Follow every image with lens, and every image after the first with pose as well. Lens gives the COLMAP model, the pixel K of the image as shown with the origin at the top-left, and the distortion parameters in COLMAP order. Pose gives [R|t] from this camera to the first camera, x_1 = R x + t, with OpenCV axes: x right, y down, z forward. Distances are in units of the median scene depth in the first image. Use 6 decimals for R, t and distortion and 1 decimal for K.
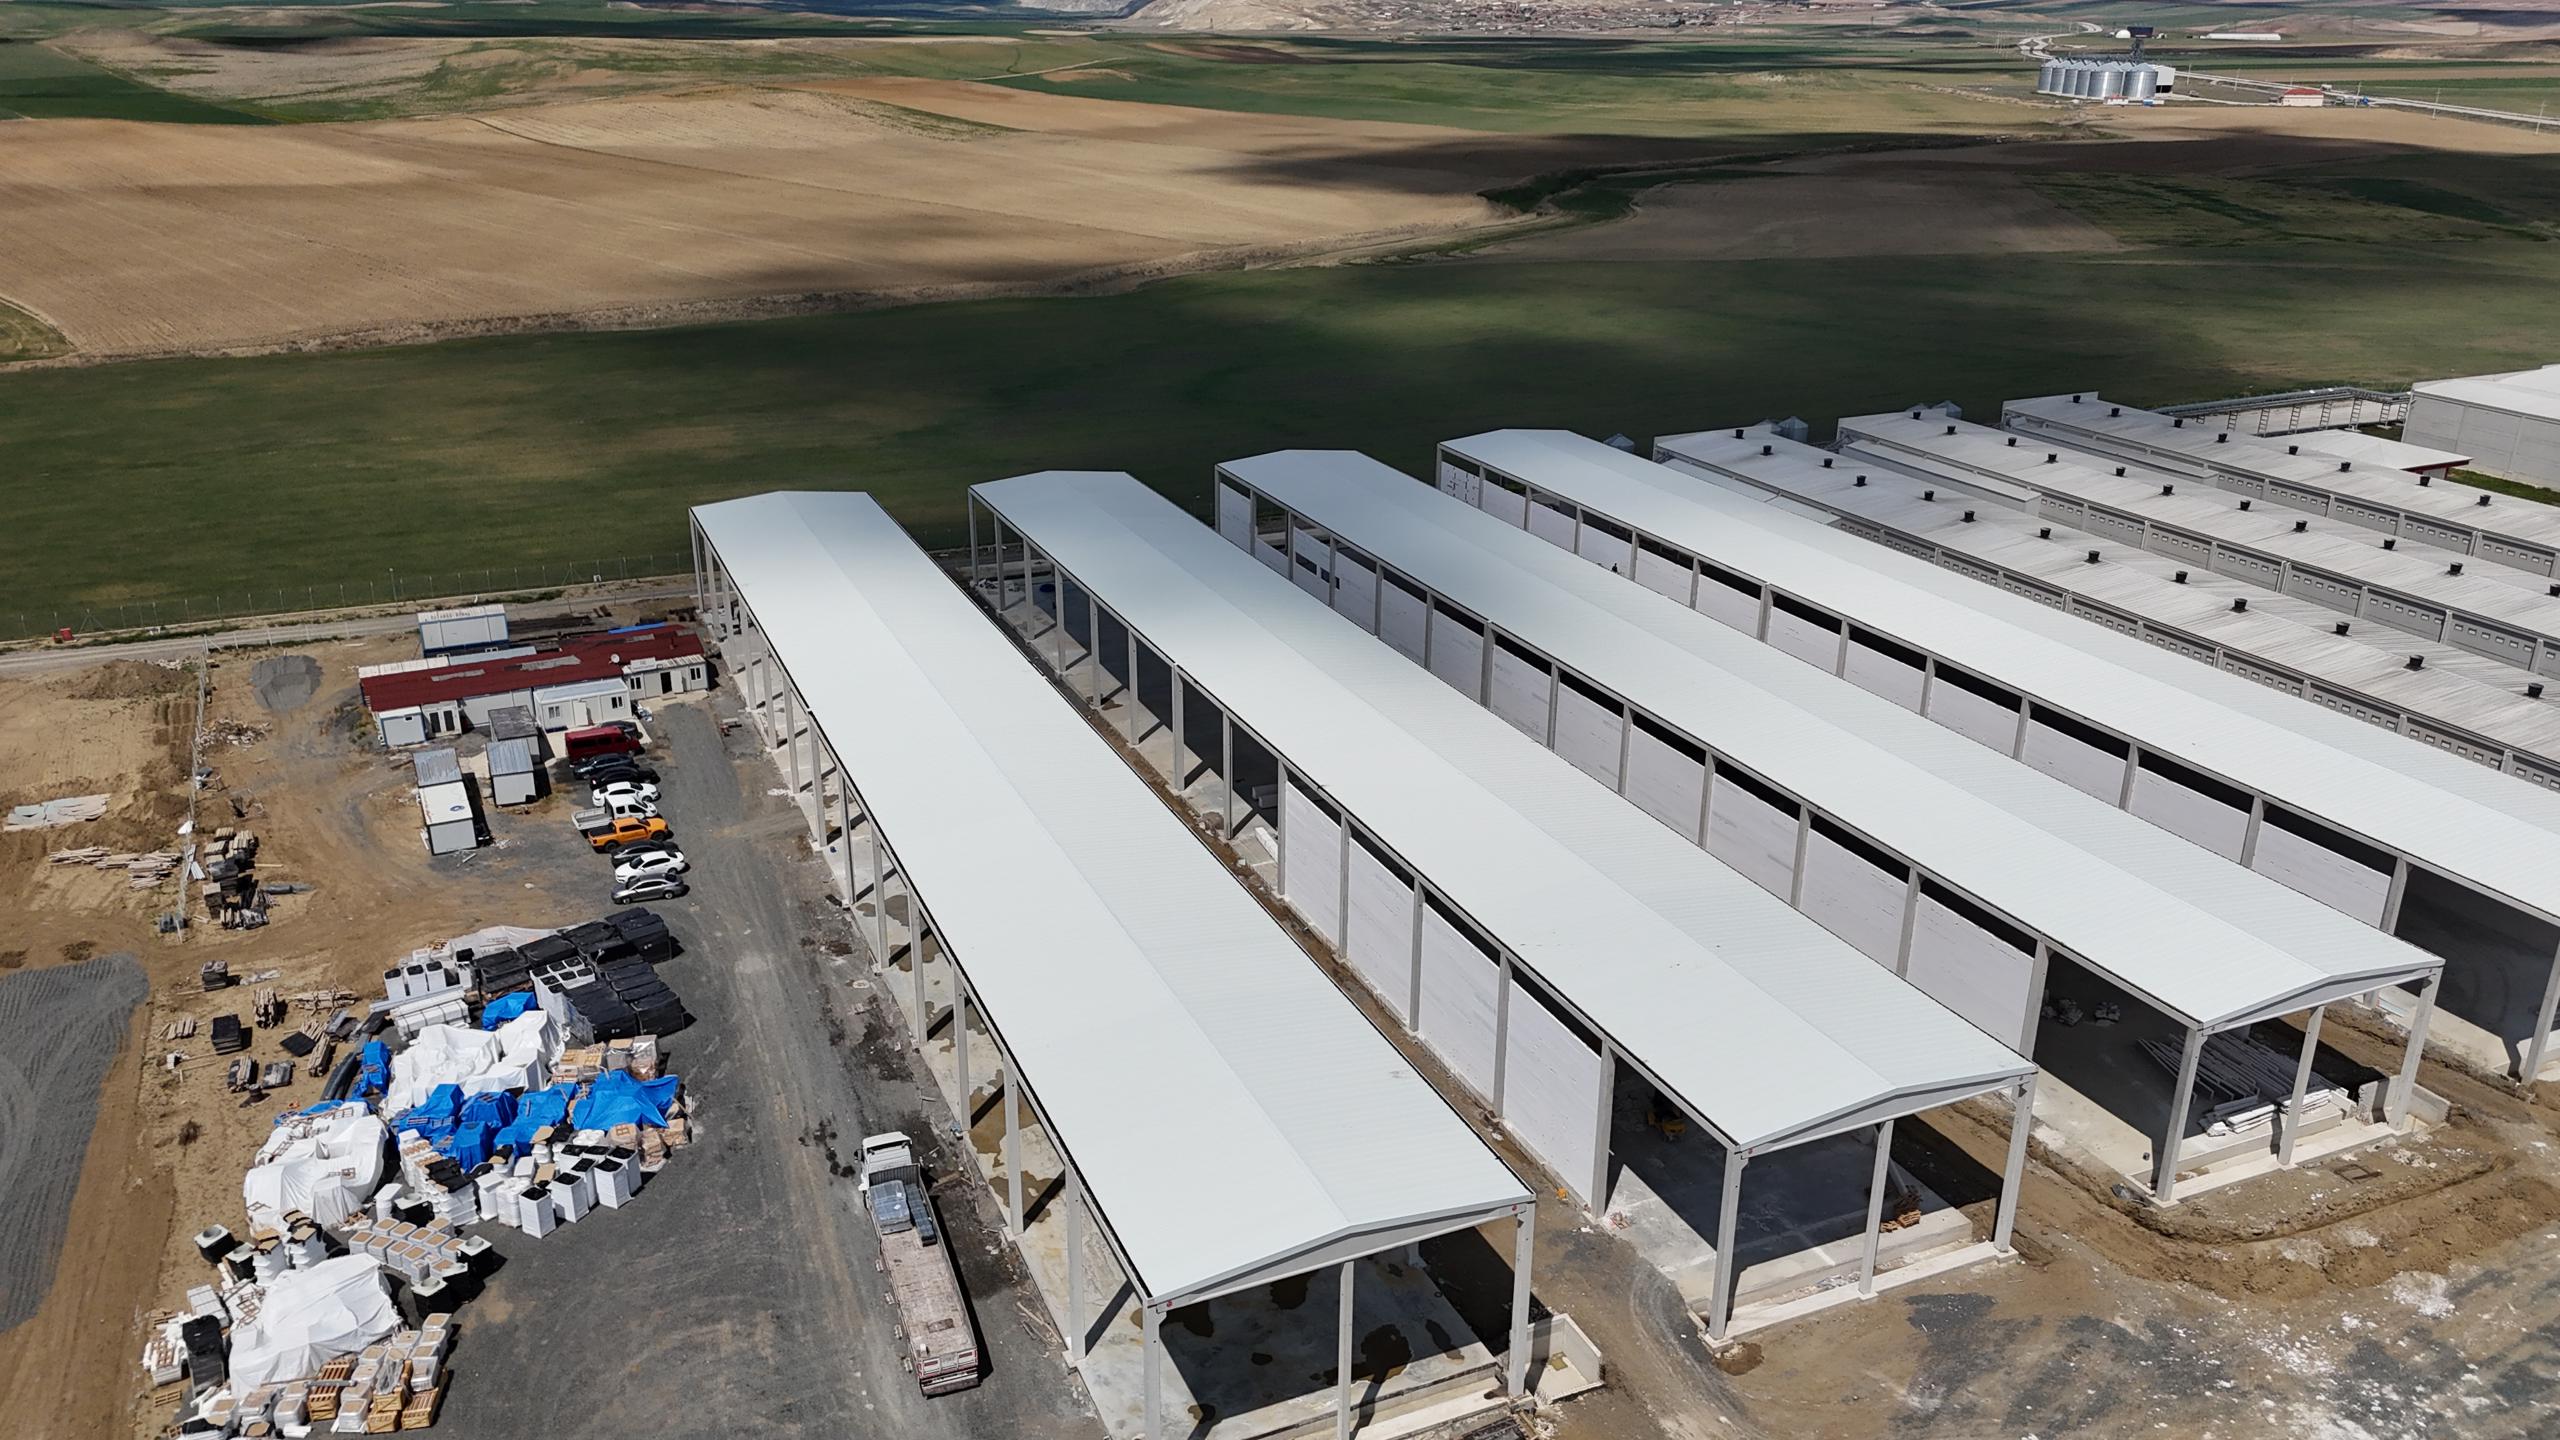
lens RADIAL K [[1877.3, 0, 1274.8], [0, 1877.3, 717.2], [0, 0, 1]] dist [0.078355, -0.071747]
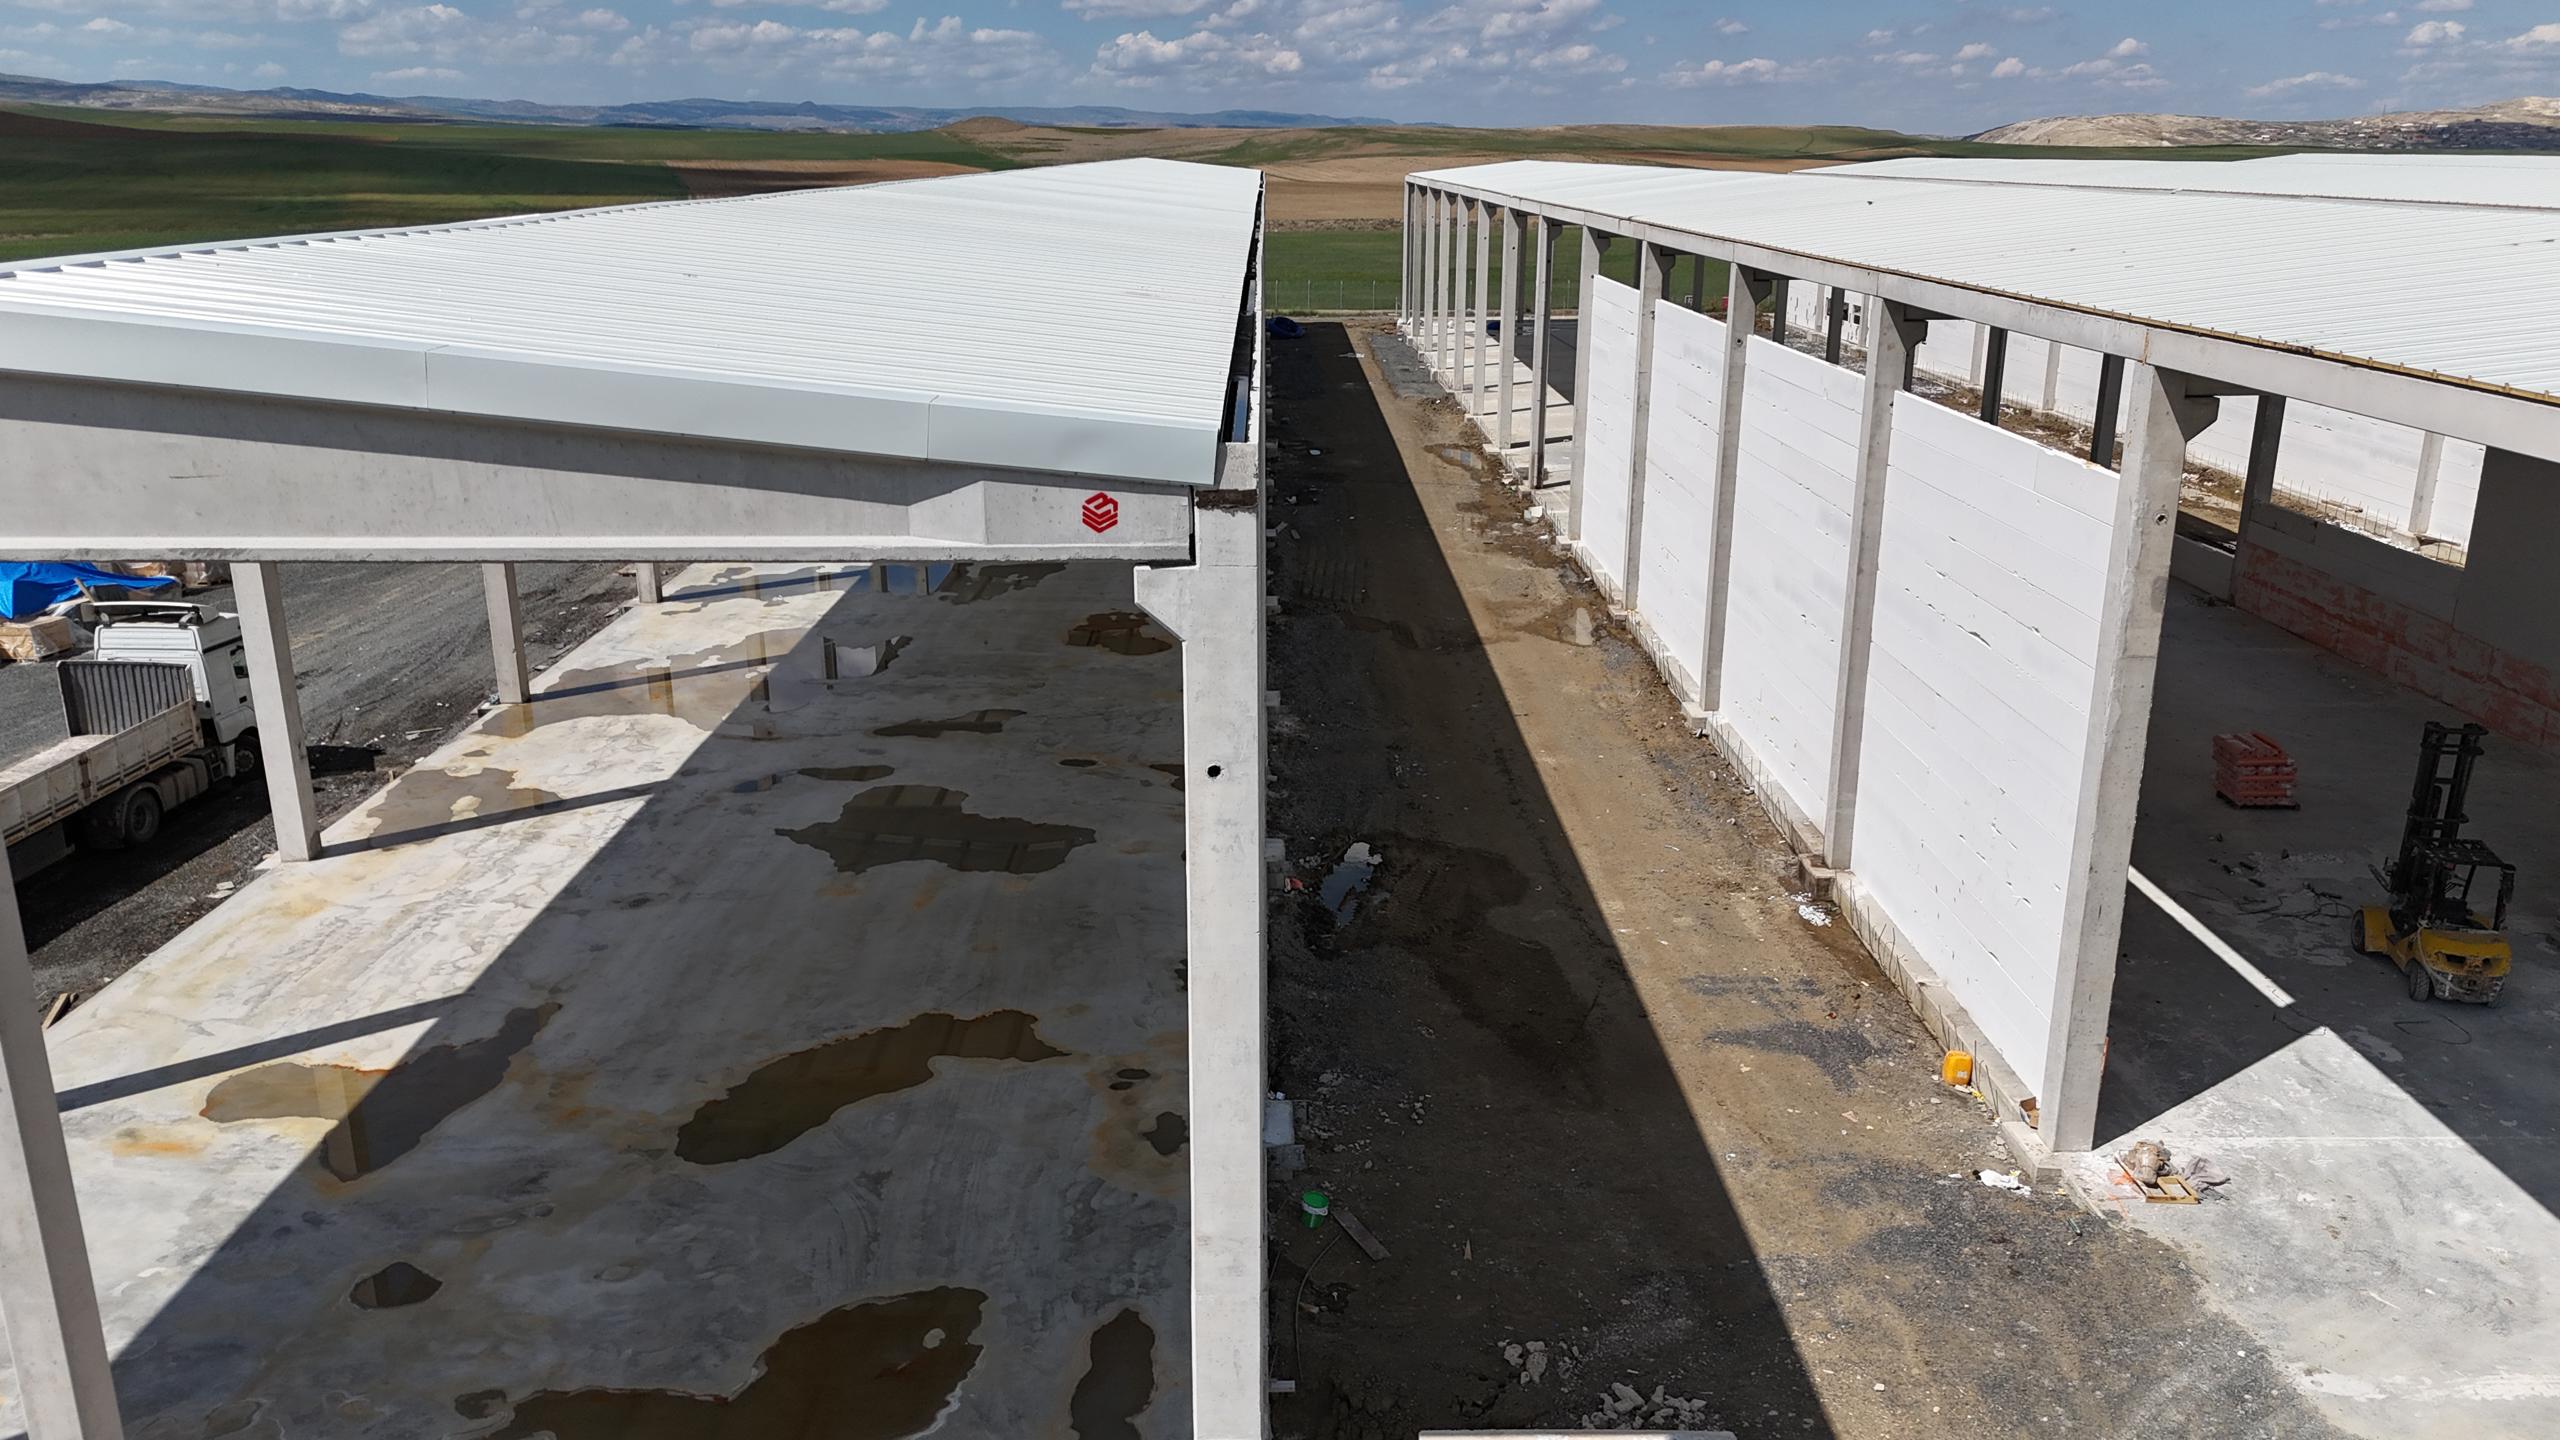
lens RADIAL K [[1877.3, 0, 1277.7], [0, 1877.3, 719.6], [0, 0, 1]] dist [0.078355, -0.071747]
pose [[0.918818, 0.108797, -0.379390, 0.112838], [-0.135402, 0.989810, -0.044075, 0.159778], [0.370729, 0.091867, 0.924186, 0.493035]]
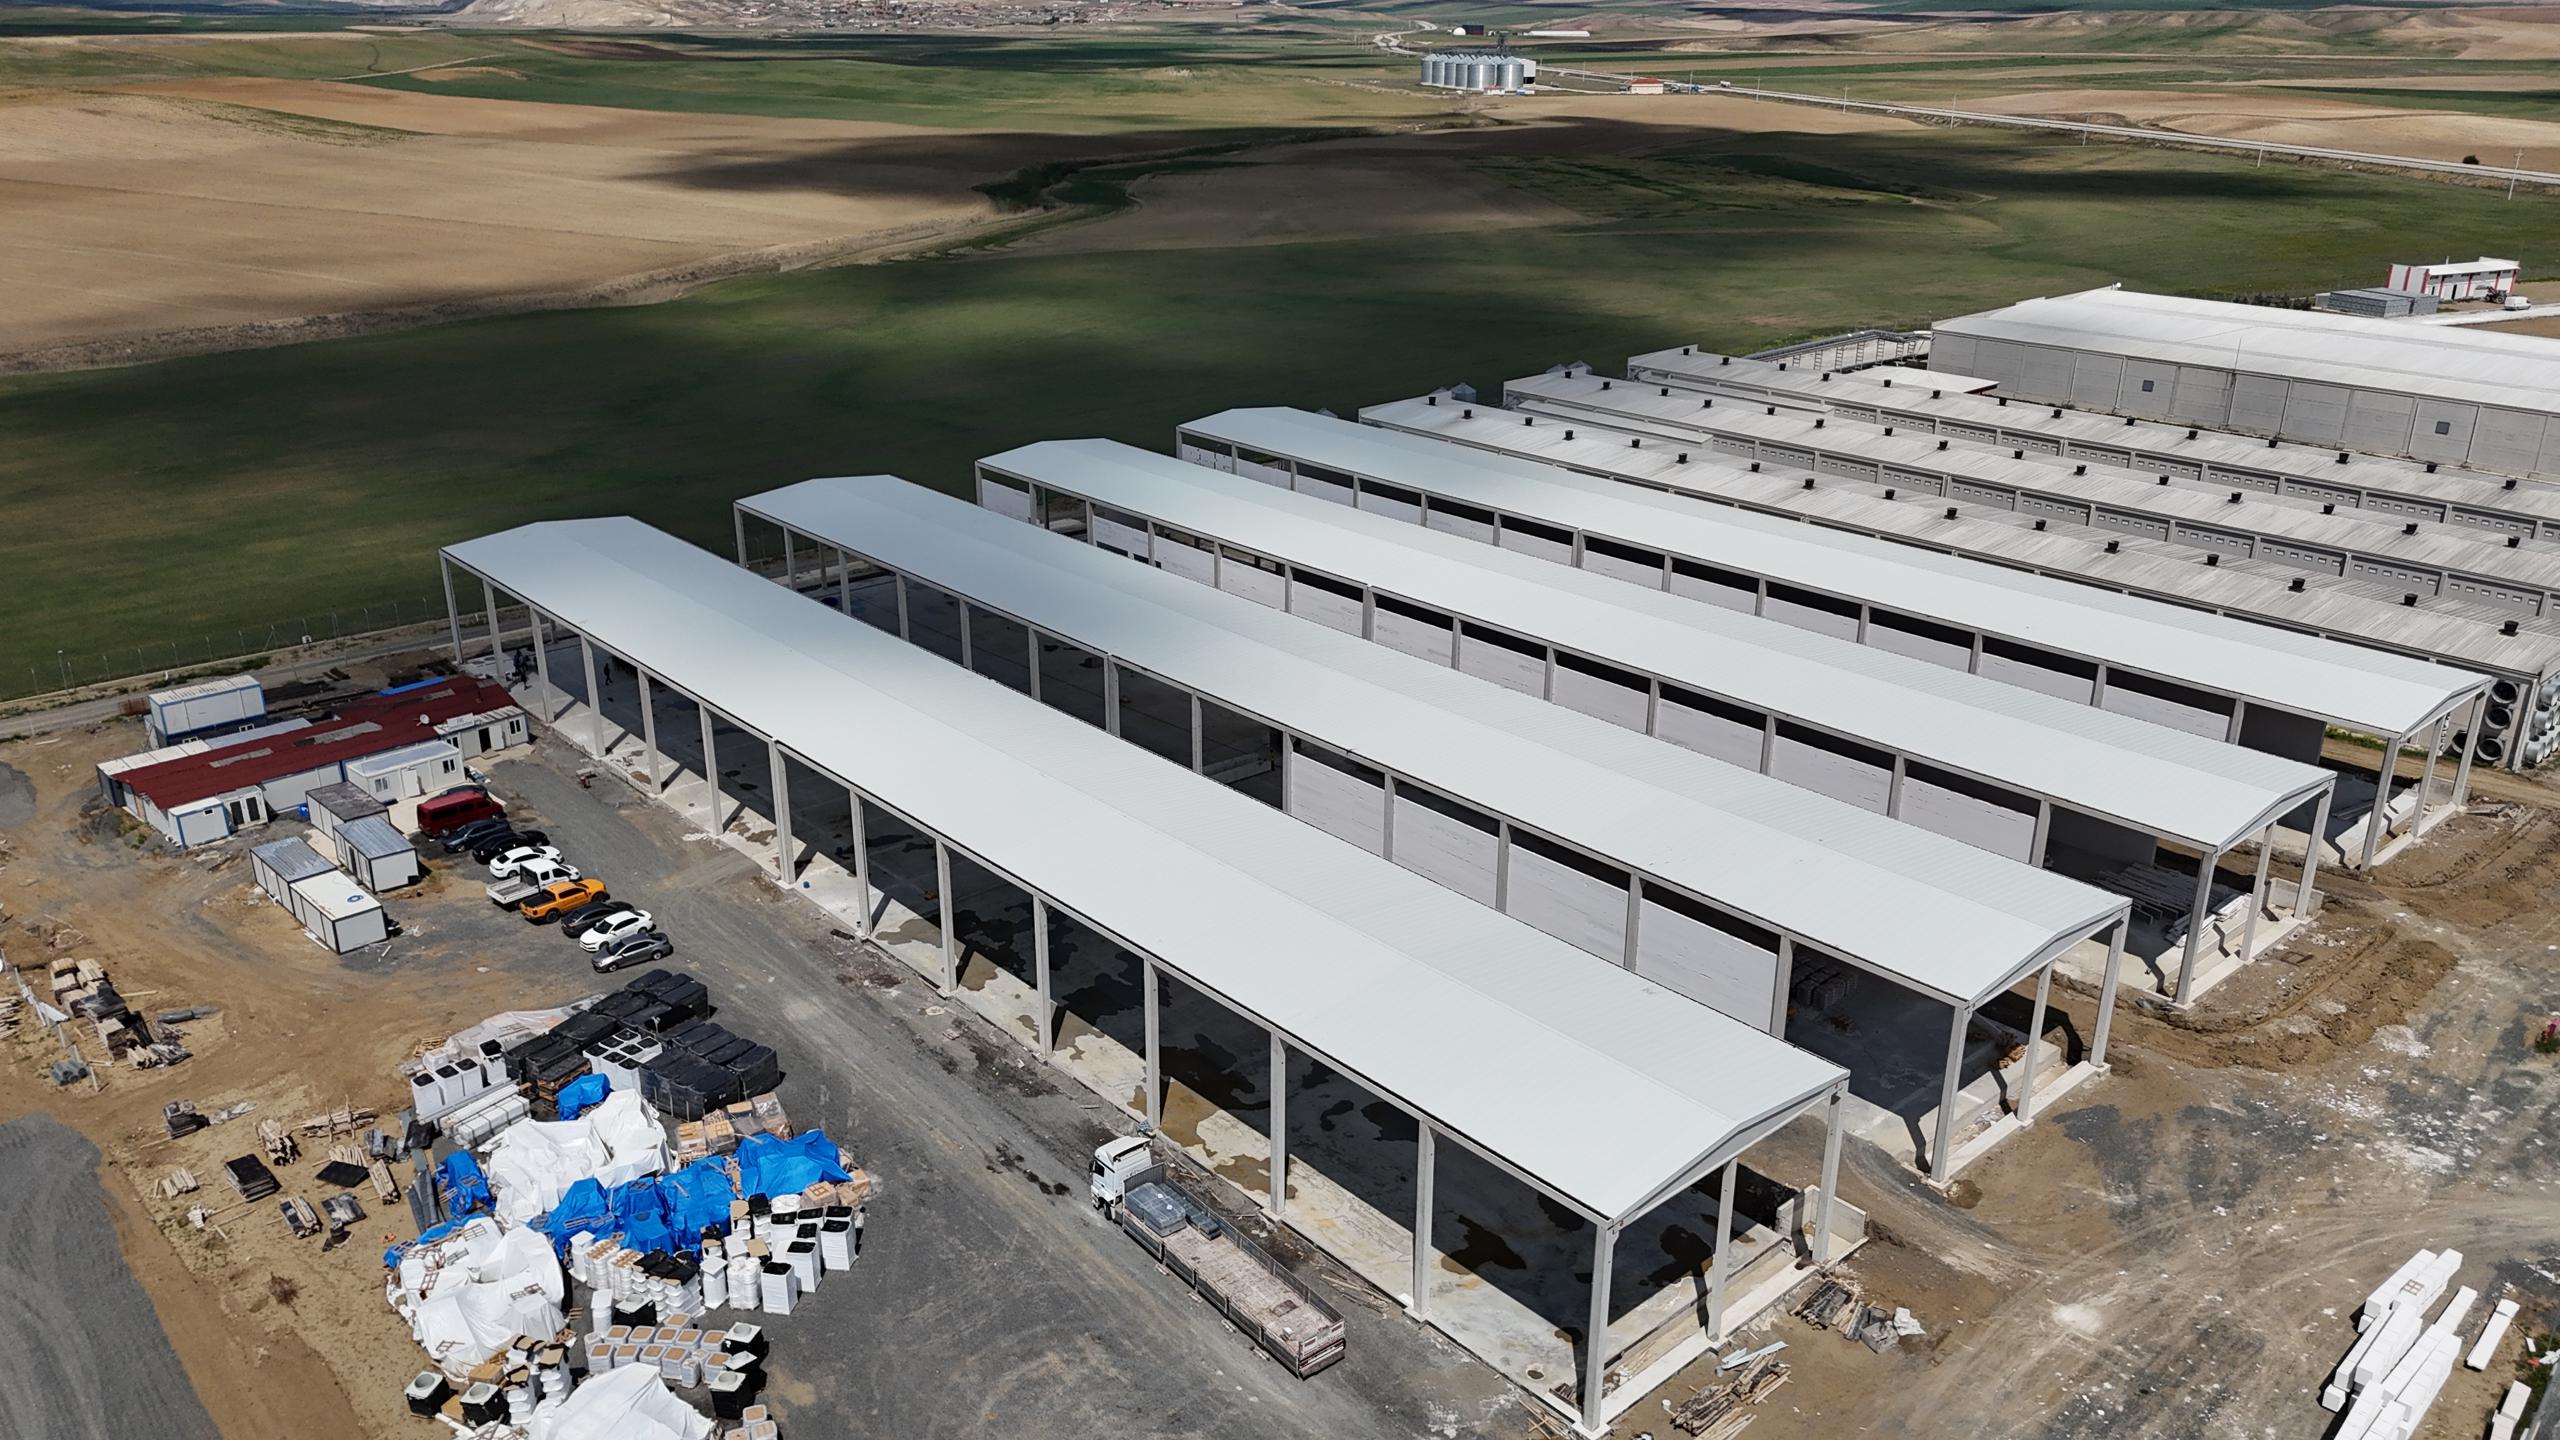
lens RADIAL K [[1877.3, 0, 1275.5], [0, 1877.3, 716.3], [0, 0, 1]] dist [0.078355, -0.071747]
pose [[0.950476, -0.112675, 0.289653, -0.267034], [0.112454, 0.993503, 0.017464, -0.003501], [-0.289739, 0.015973, 0.956972, 0.028257]]
